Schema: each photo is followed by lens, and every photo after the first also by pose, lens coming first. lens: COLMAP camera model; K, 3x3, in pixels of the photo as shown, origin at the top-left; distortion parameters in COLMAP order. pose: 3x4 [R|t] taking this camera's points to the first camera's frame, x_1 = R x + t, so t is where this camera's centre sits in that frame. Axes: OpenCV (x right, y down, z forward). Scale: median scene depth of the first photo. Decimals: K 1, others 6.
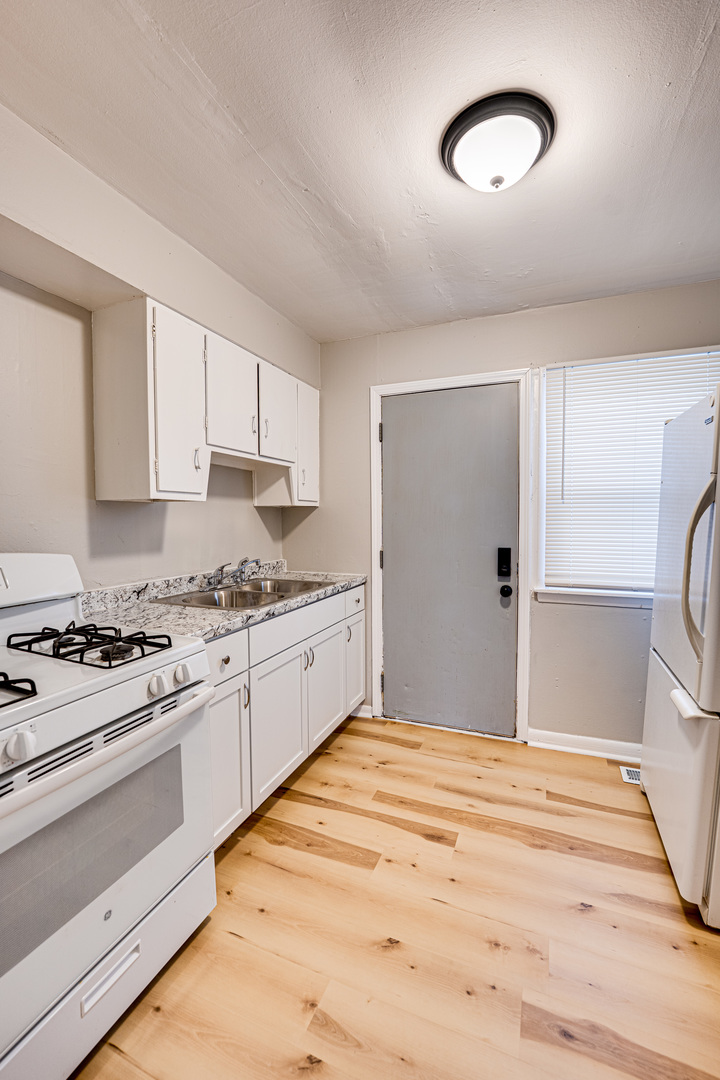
lens RADIAL K [[425.2, 0, 363.5], [0, 425.2, 534.0], [0, 0, 1]] dist [-0.013852, -0.000013]
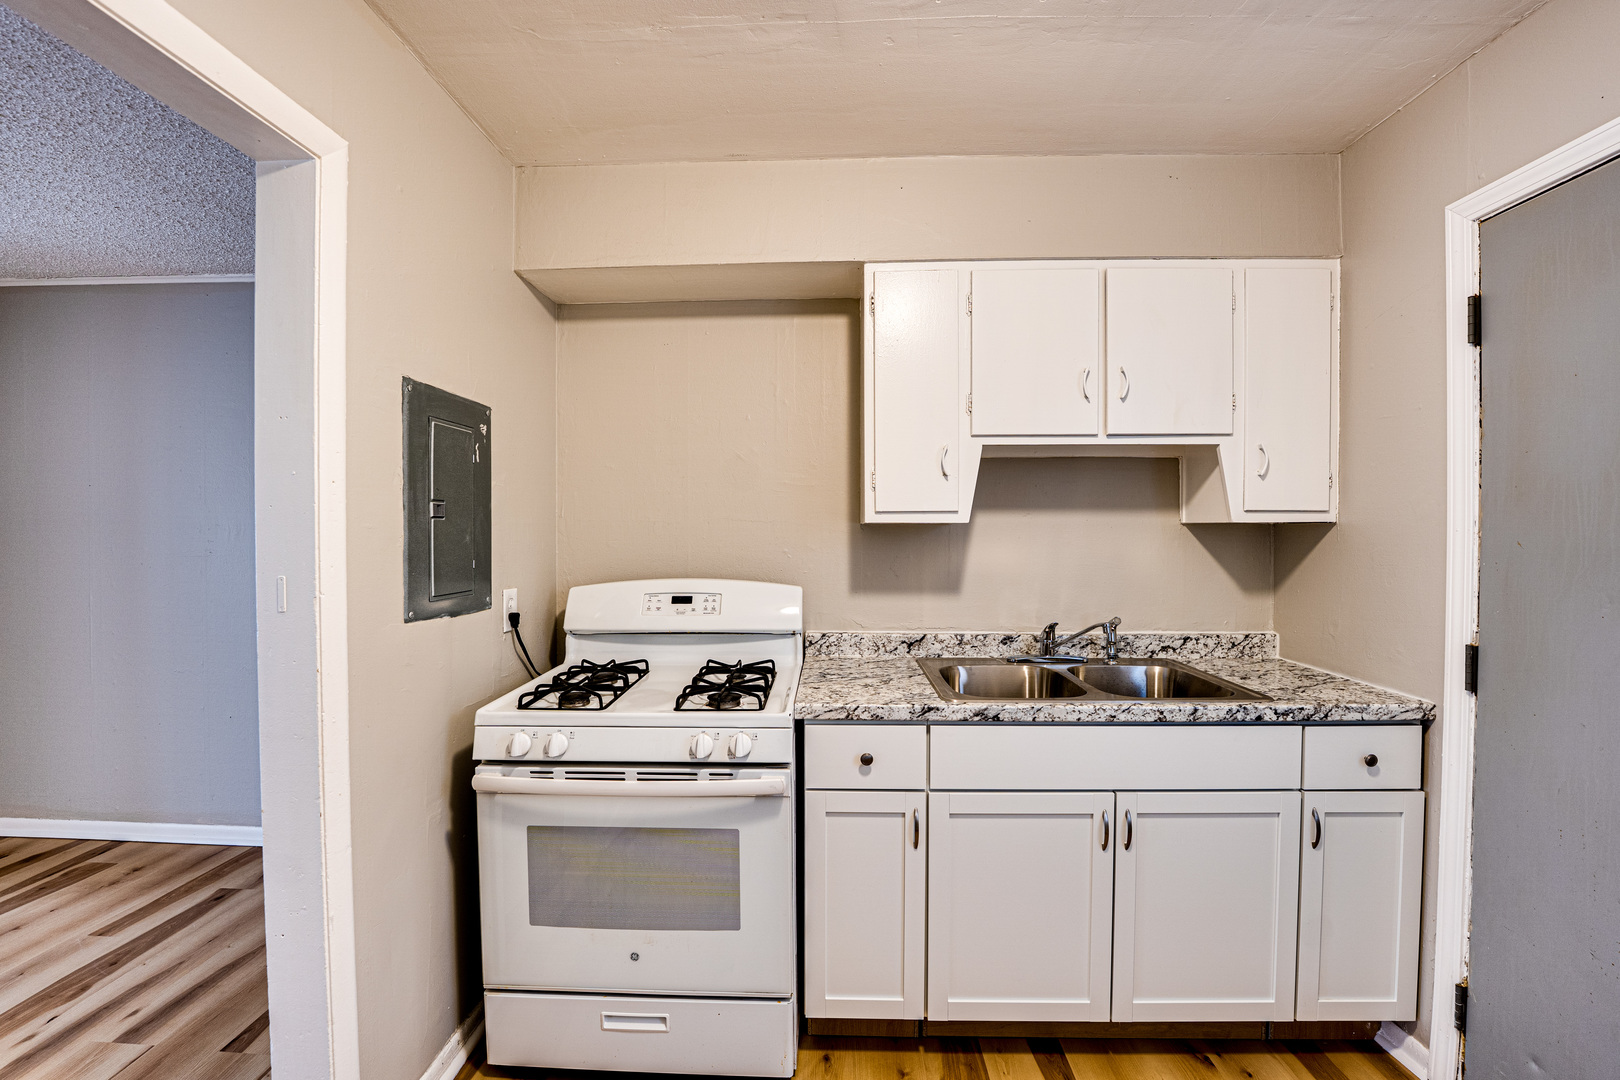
lens RADIAL K [[658.9, 0, 810.0], [0, 658.9, 540.0], [0, 0, 1]] dist [-0.014577, -0.000075]
pose [[0.386448, 0.017503, -0.922145, 0.454343], [-0.037250, 0.999300, 0.003357, -0.042539], [0.921559, 0.033053, 0.386829, 0.359966]]
